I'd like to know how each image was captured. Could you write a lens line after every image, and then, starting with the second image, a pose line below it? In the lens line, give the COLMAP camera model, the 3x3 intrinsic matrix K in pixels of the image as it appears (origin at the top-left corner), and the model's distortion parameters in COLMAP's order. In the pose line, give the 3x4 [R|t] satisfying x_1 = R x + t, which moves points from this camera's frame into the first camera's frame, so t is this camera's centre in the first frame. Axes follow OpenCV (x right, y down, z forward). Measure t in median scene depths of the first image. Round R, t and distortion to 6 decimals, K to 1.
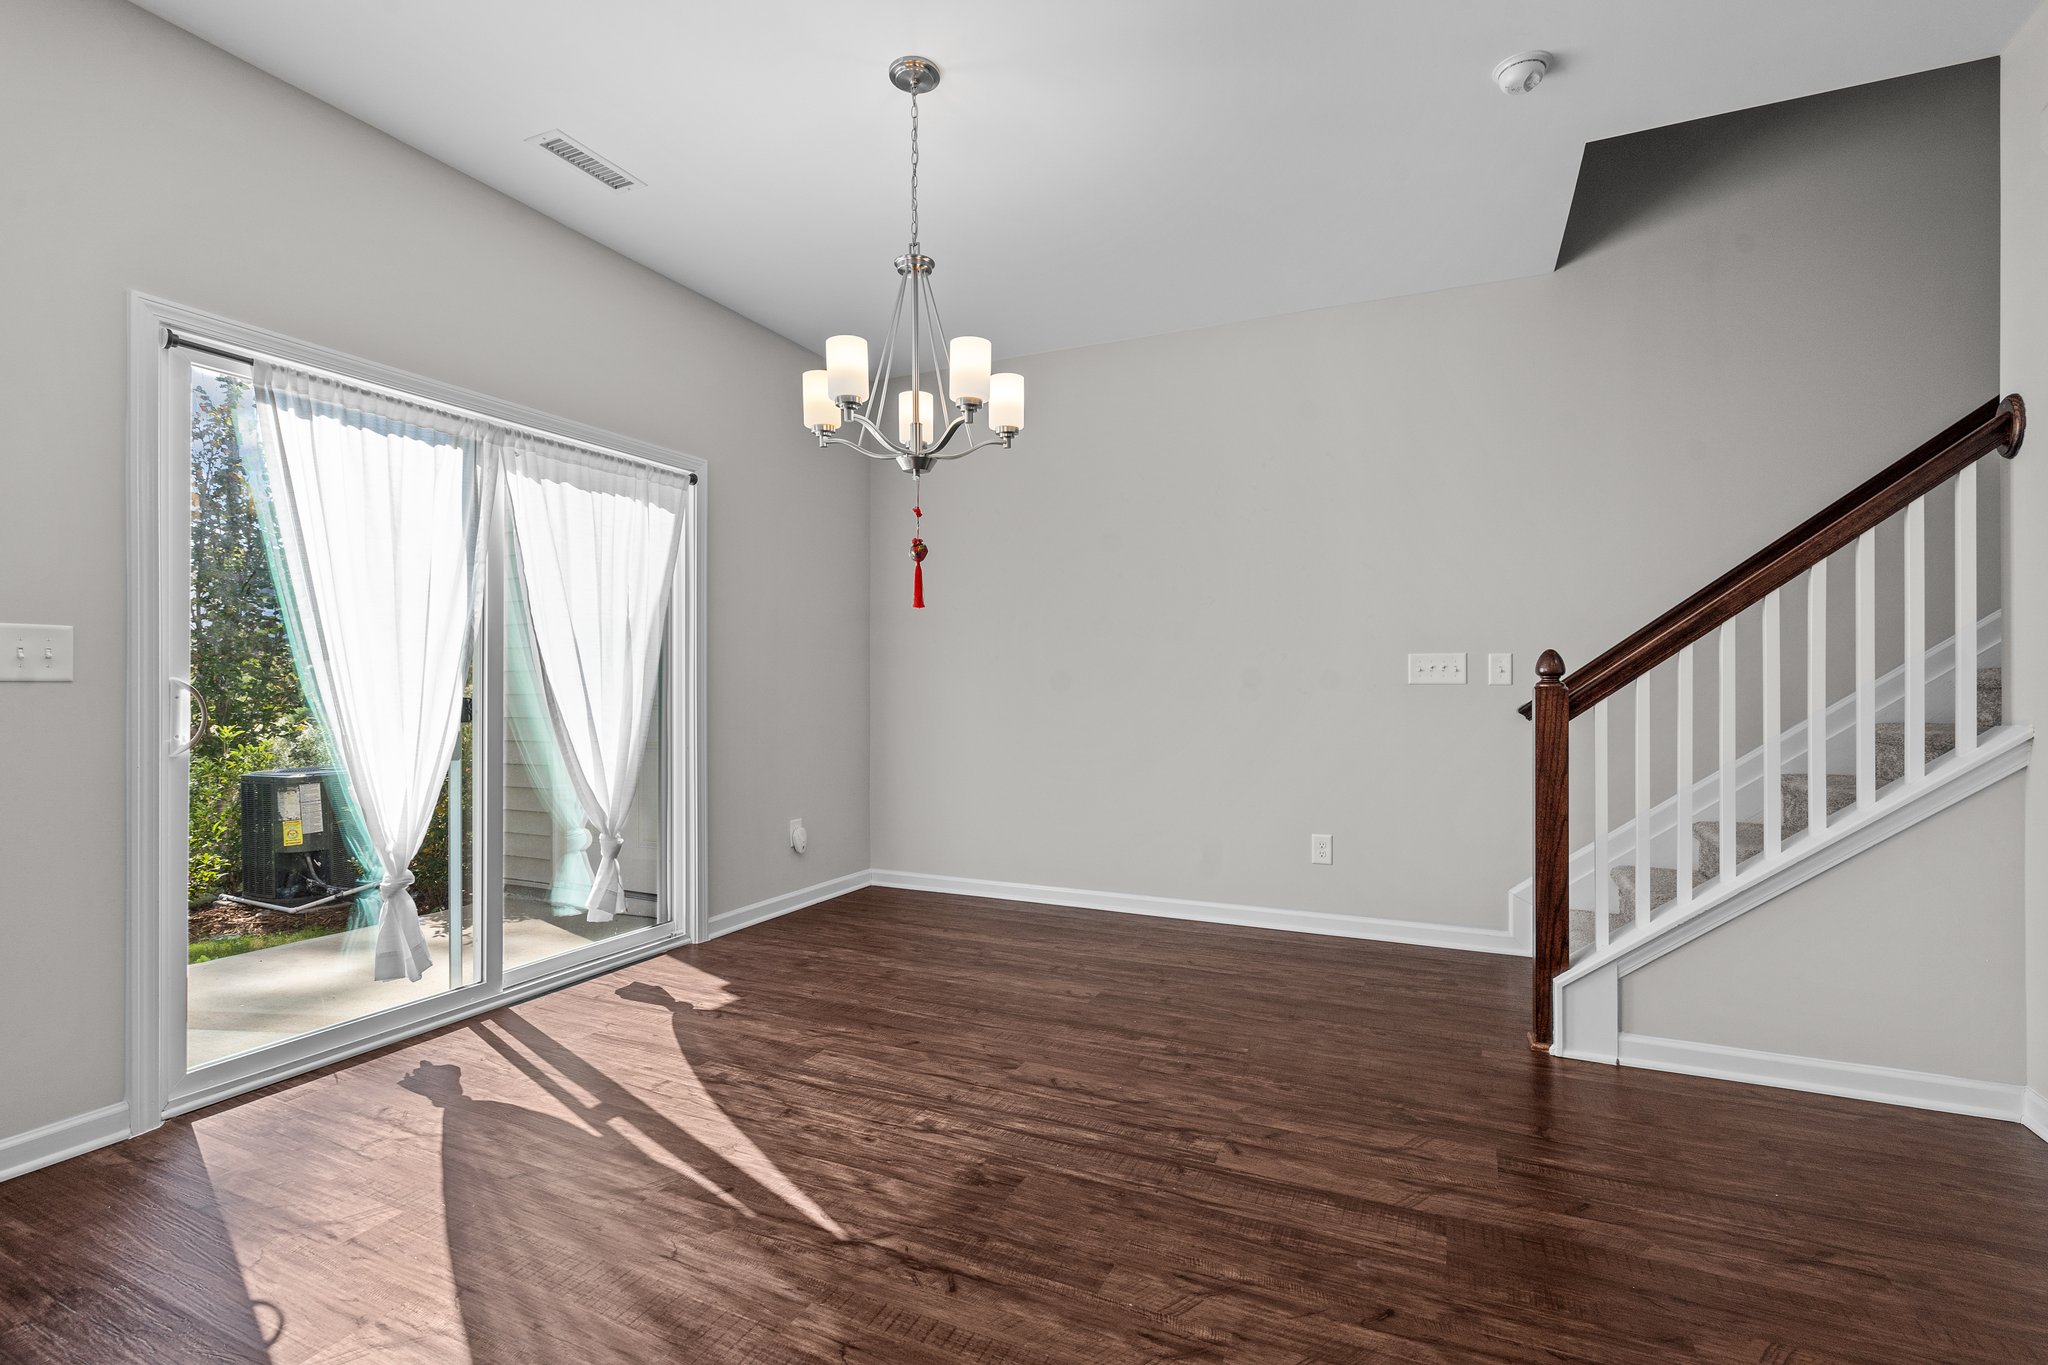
lens RADIAL K [[933.3, 0, 1024.0], [0, 933.3, 682.5], [0, 0, 1]] dist [-0.002251, 0.000273]
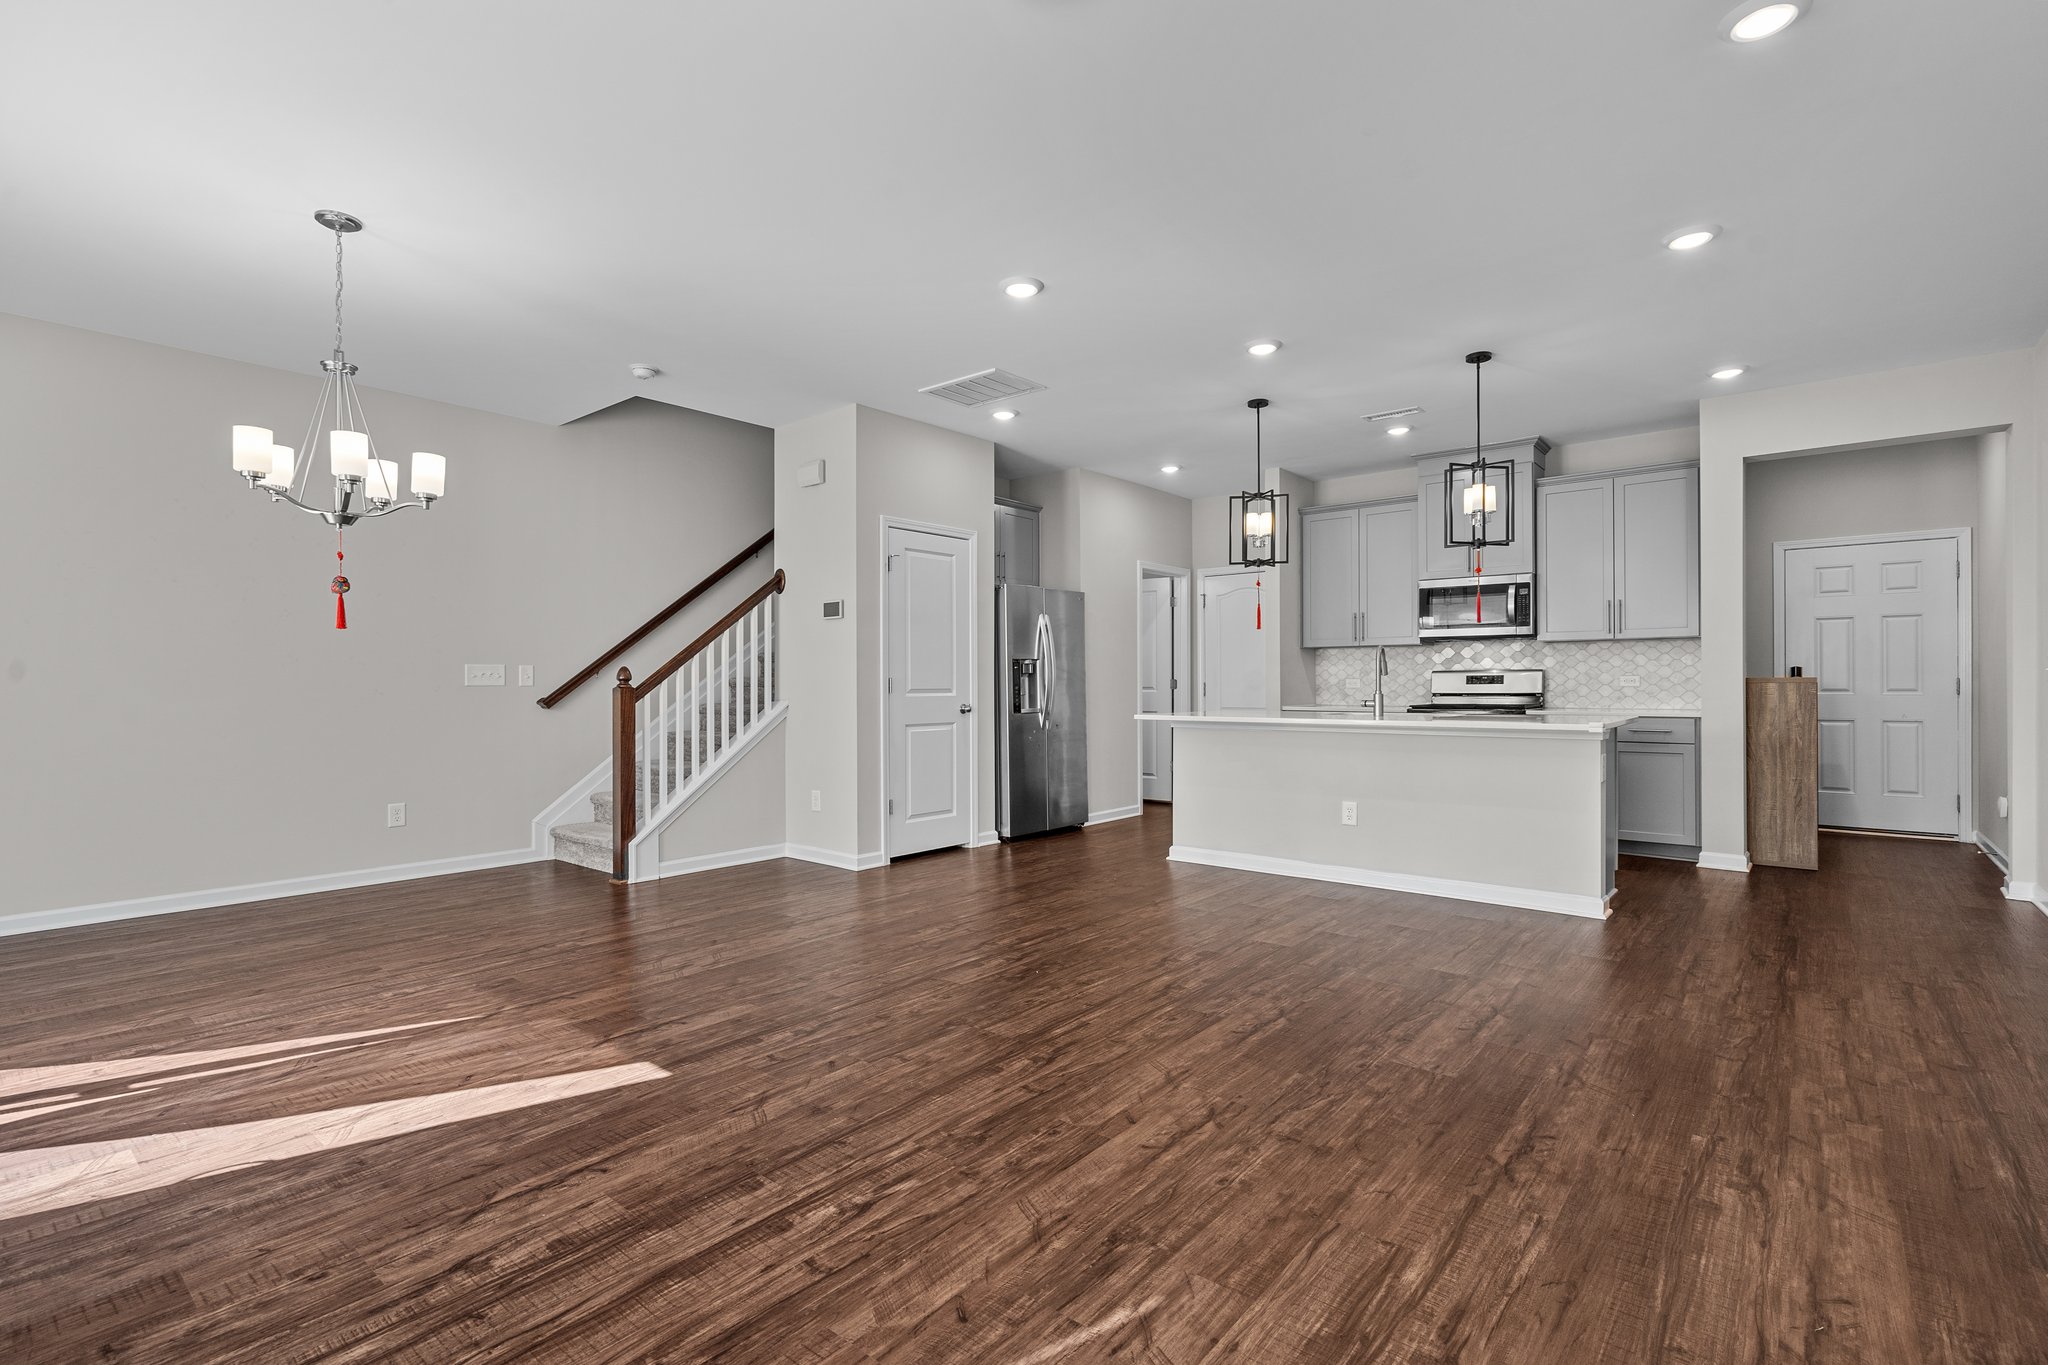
lens RADIAL K [[933.3, 0, 1024.0], [0, 933.3, 682.5], [0, 0, 1]] dist [-0.002251, 0.000273]
pose [[0.262042, -0.001114, 0.965056, -1.172144], [0.003350, 0.999994, 0.000245, -0.001700], [-0.965051, 0.003169, 0.262045, -0.286174]]
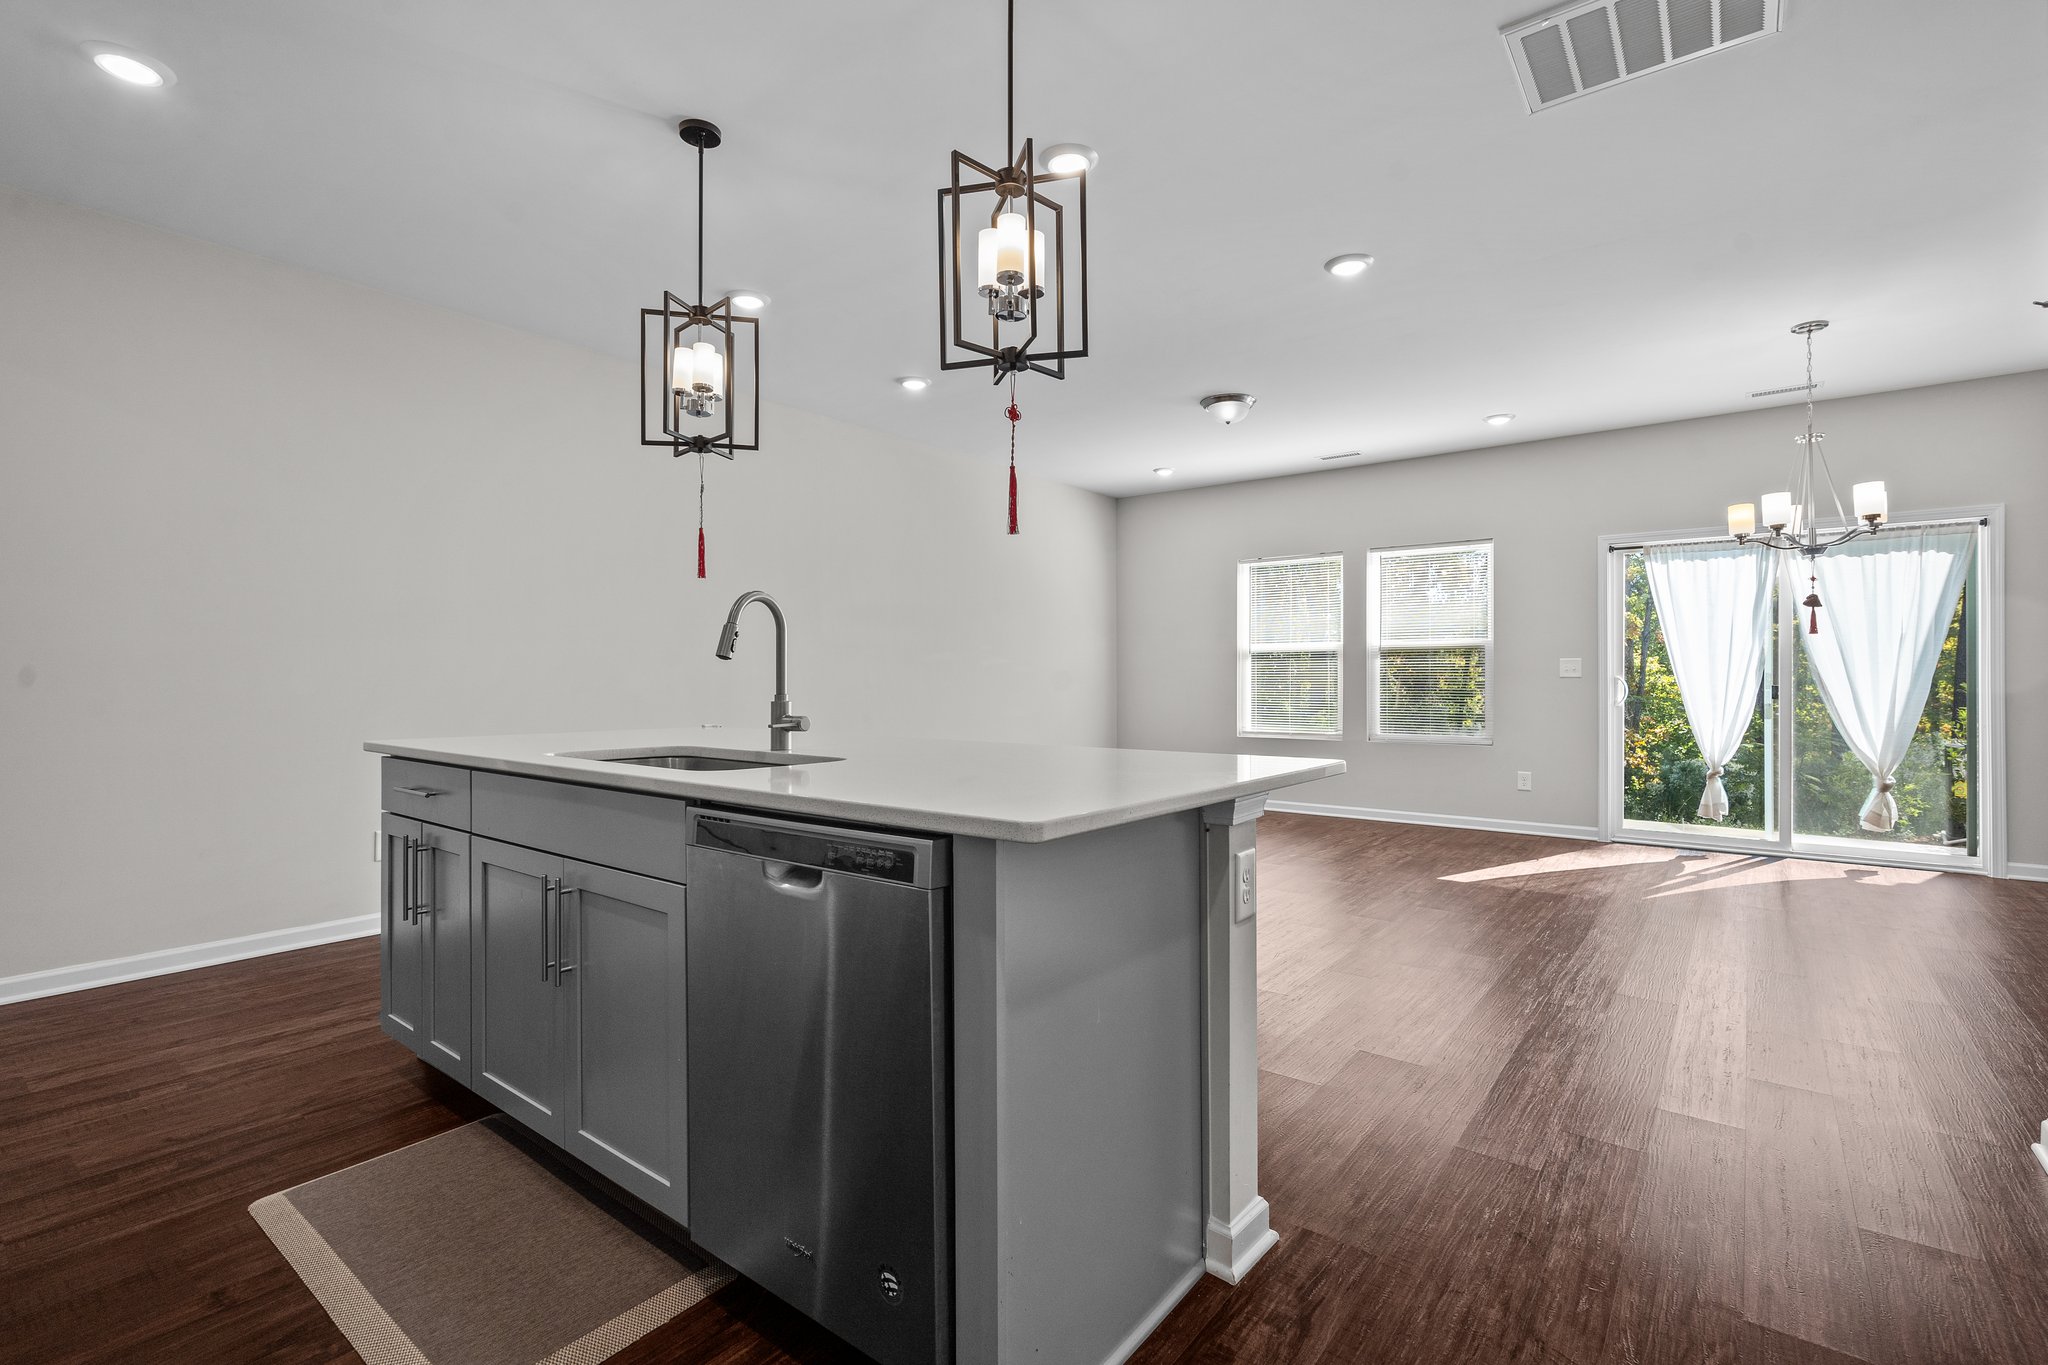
lens RADIAL K [[933.3, 0, 1024.0], [0, 933.3, 682.5], [0, 0, 1]] dist [-0.002251, 0.000273]
pose [[-0.224224, 0.005939, -0.974520, 1.915229], [0.001454, 0.999982, 0.005759, -0.002693], [0.974537, -0.000125, -0.224229, -0.037180]]
